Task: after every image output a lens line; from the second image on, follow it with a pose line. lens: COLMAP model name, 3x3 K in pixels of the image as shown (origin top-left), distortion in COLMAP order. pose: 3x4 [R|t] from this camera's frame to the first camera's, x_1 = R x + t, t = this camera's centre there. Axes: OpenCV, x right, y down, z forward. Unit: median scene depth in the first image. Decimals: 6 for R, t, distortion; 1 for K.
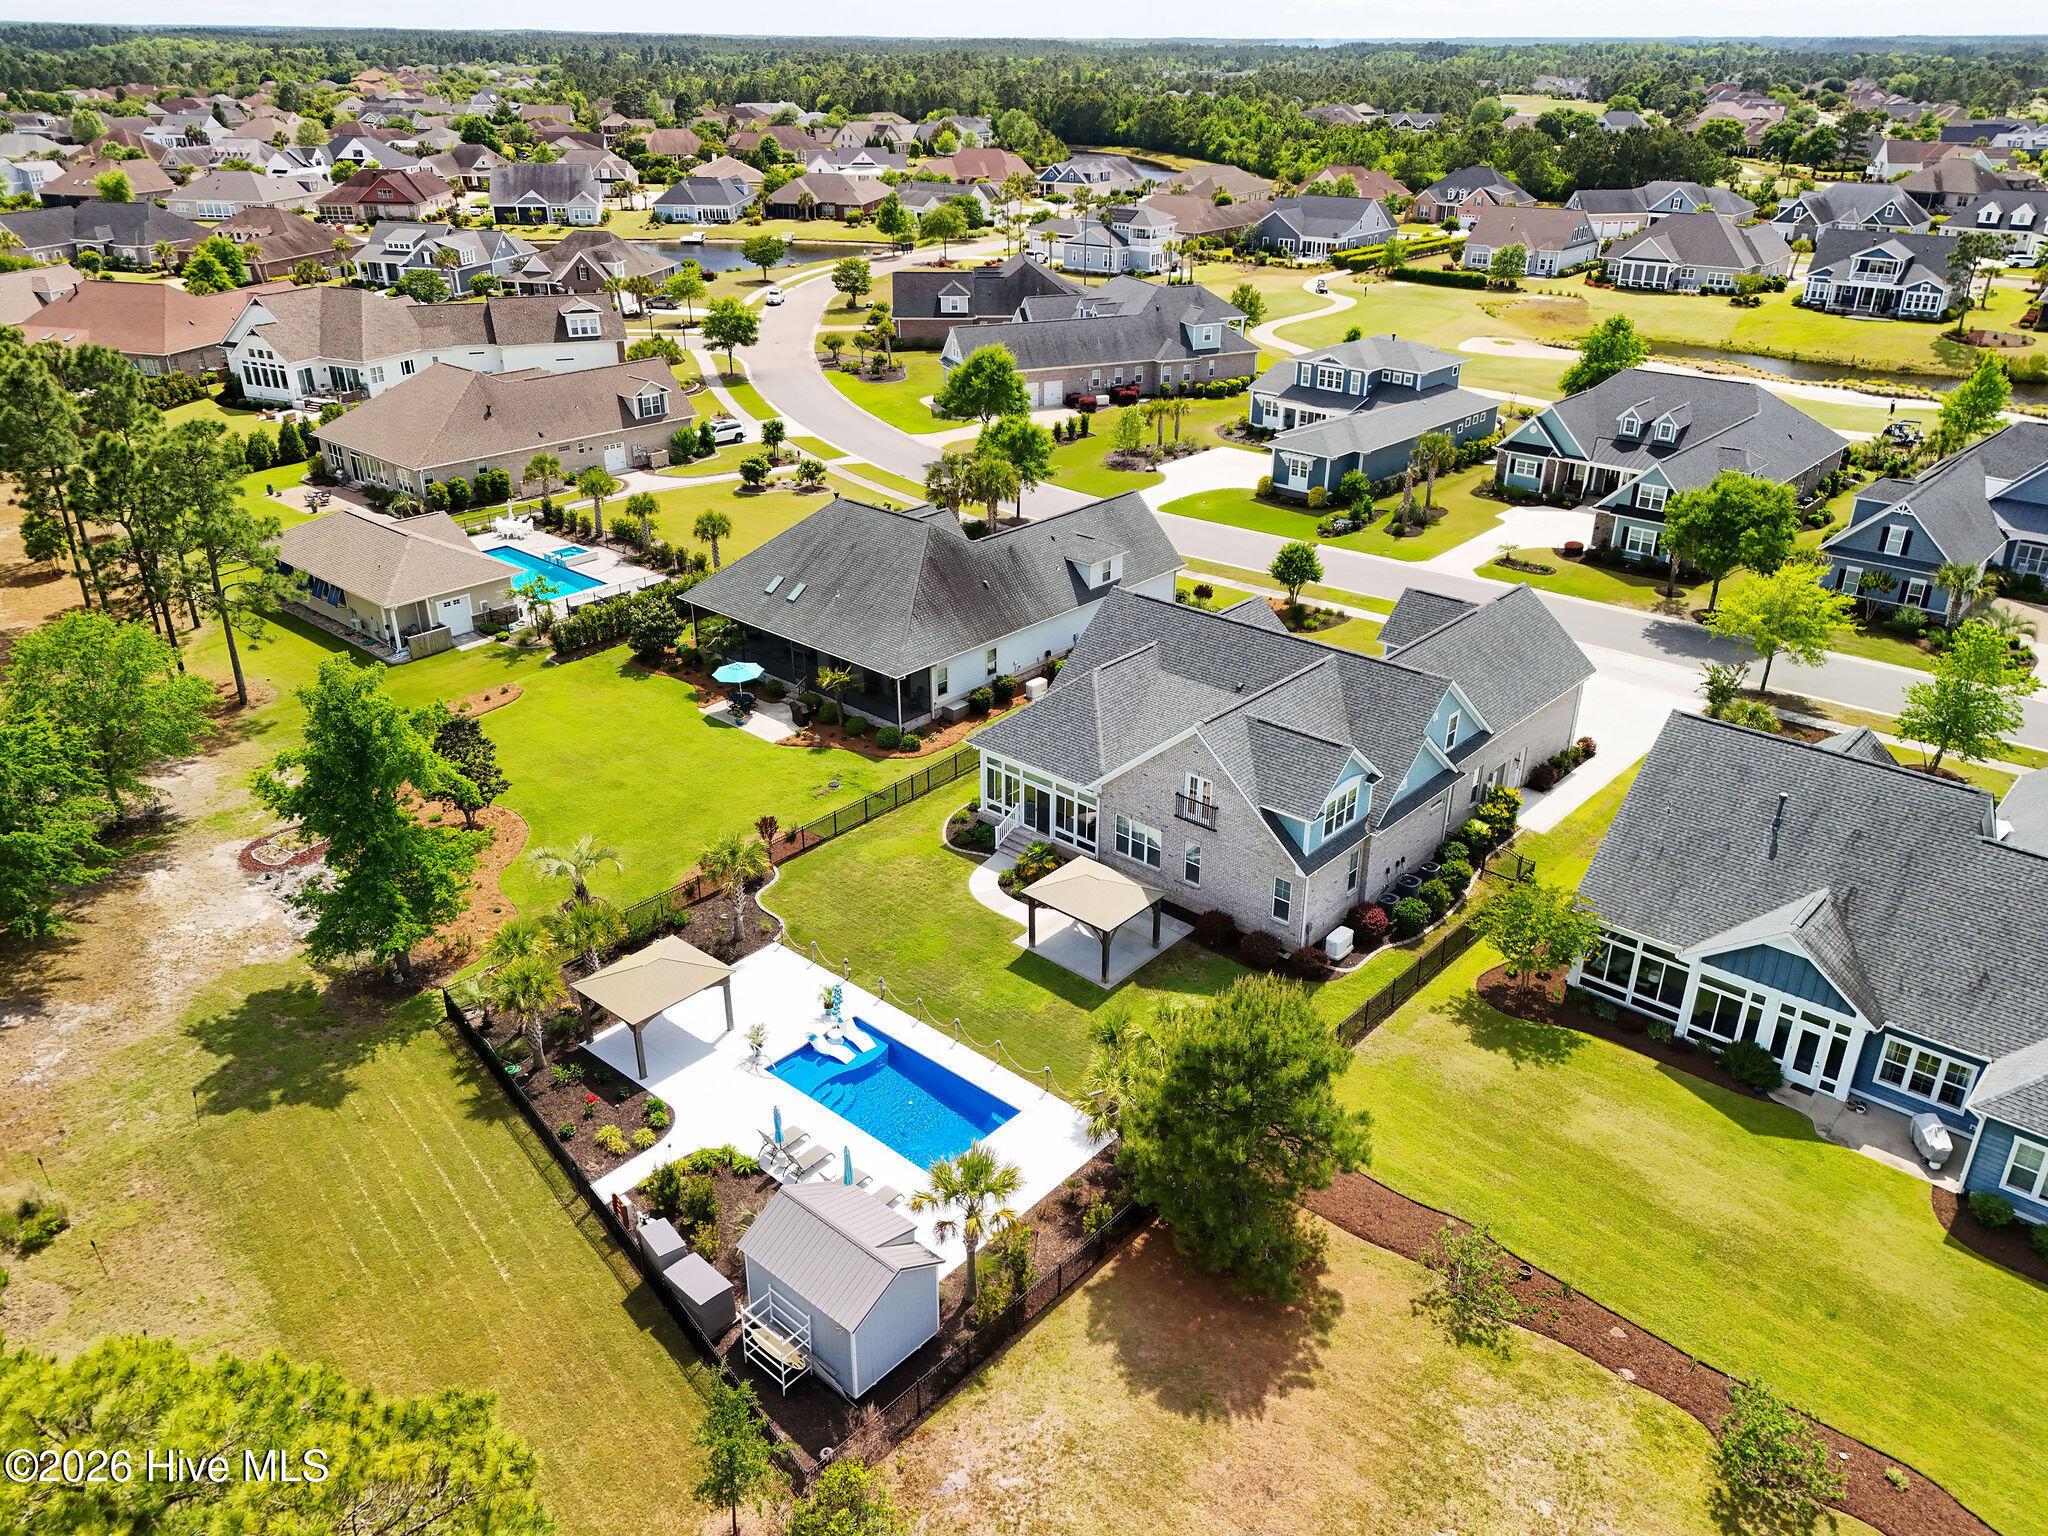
lens RADIAL K [[1439.3, 0, 1026.9], [0, 1439.3, 807.6], [0, 0, 1]] dist [0.069991, -0.054263]
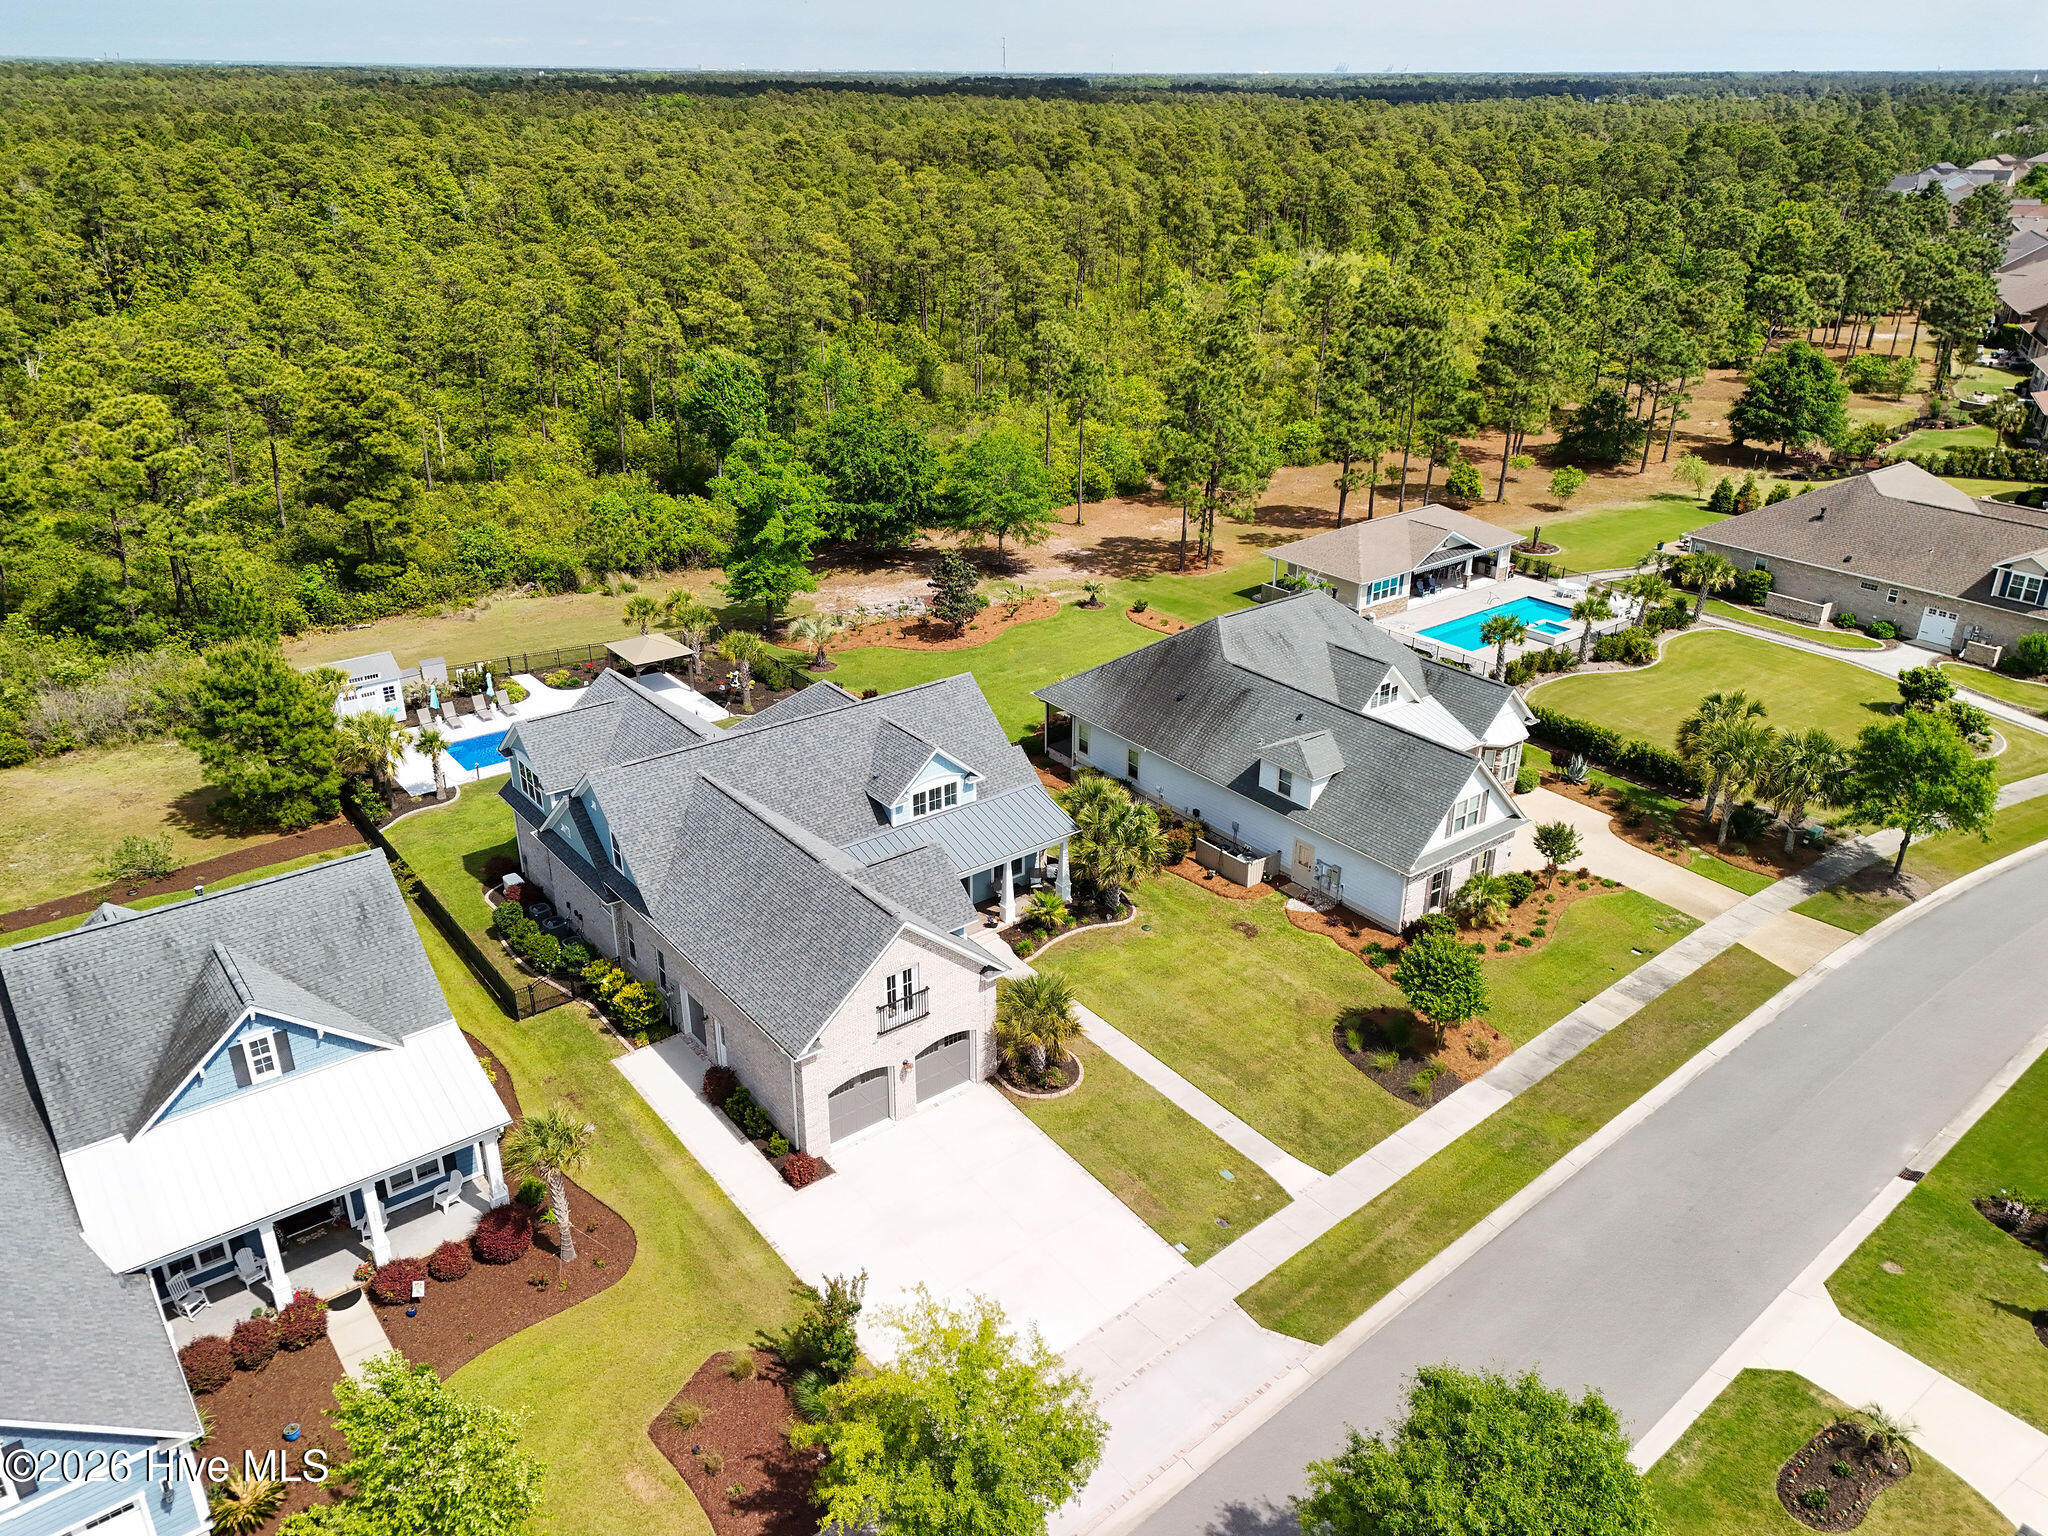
lens RADIAL K [[1496.0, 0, 1032.2], [0, 1496.0, 766.4], [0, 0, 1]] dist [0.081765, -0.086128]
pose [[-0.177127, 0.403465, -0.897687, 0.921212], [-0.462579, 0.770954, 0.437778, -0.535263], [0.868704, 0.492794, 0.050078, 0.998048]]
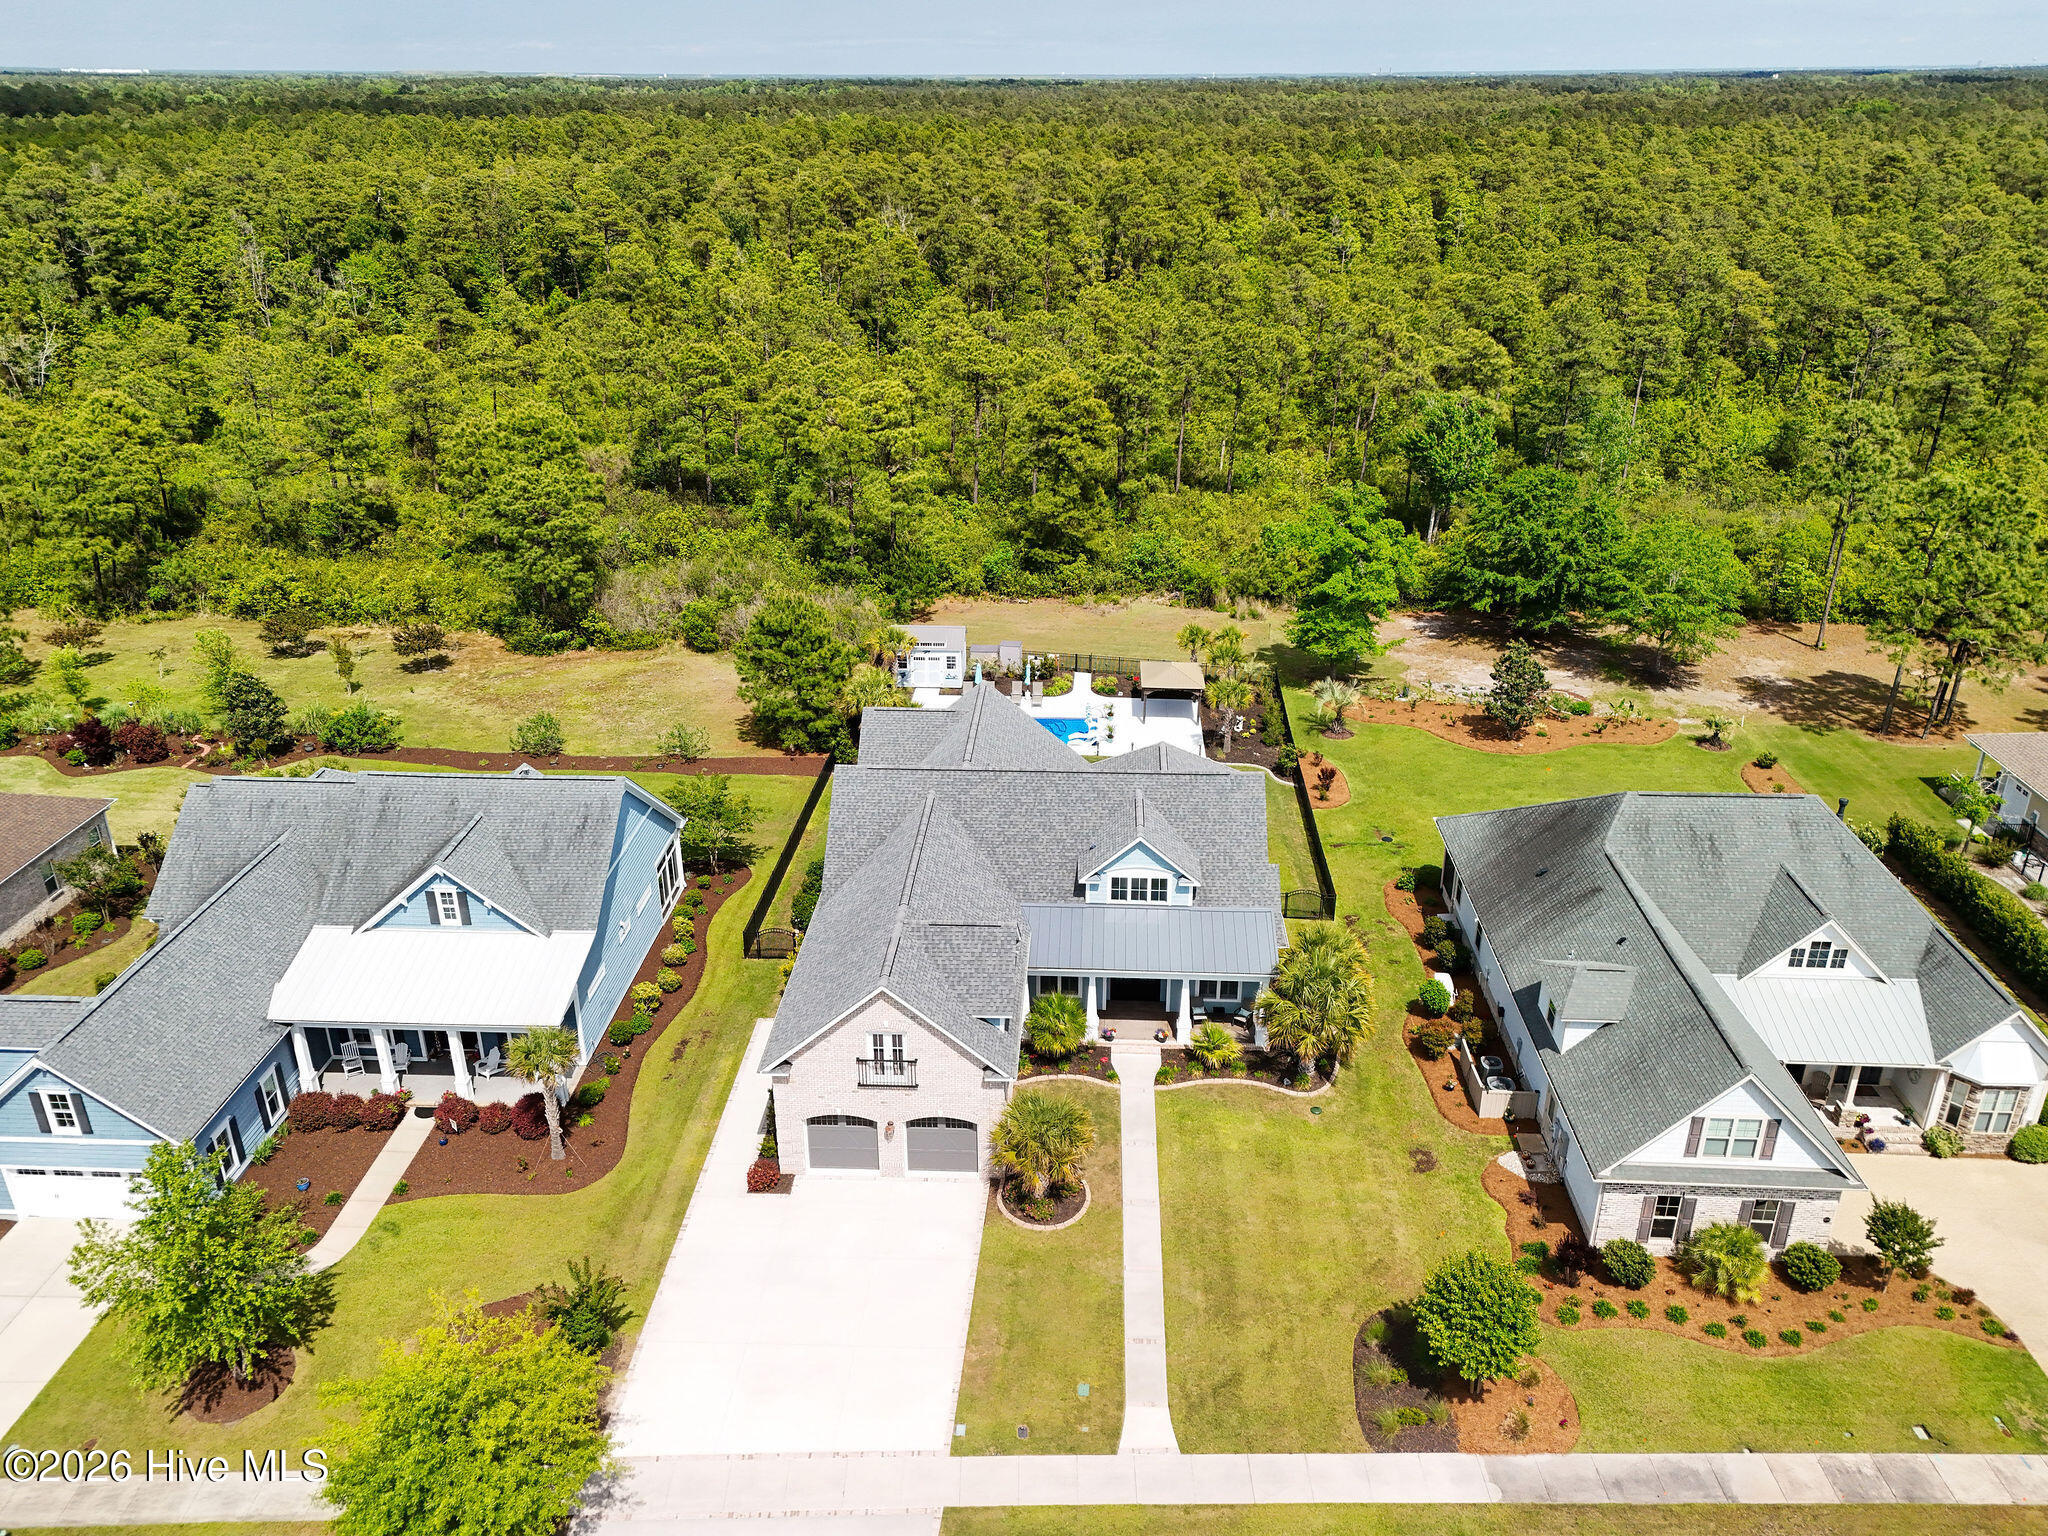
lens RADIAL K [[1496.0, 0, 1032.2], [0, 1496.0, 766.4], [0, 0, 1]] dist [0.081765, -0.086128]
pose [[-0.775108, 0.258282, -0.576626, 0.662594], [-0.294944, 0.659181, 0.691728, -0.712879], [0.558762, 0.706237, -0.434758, 1.280530]]
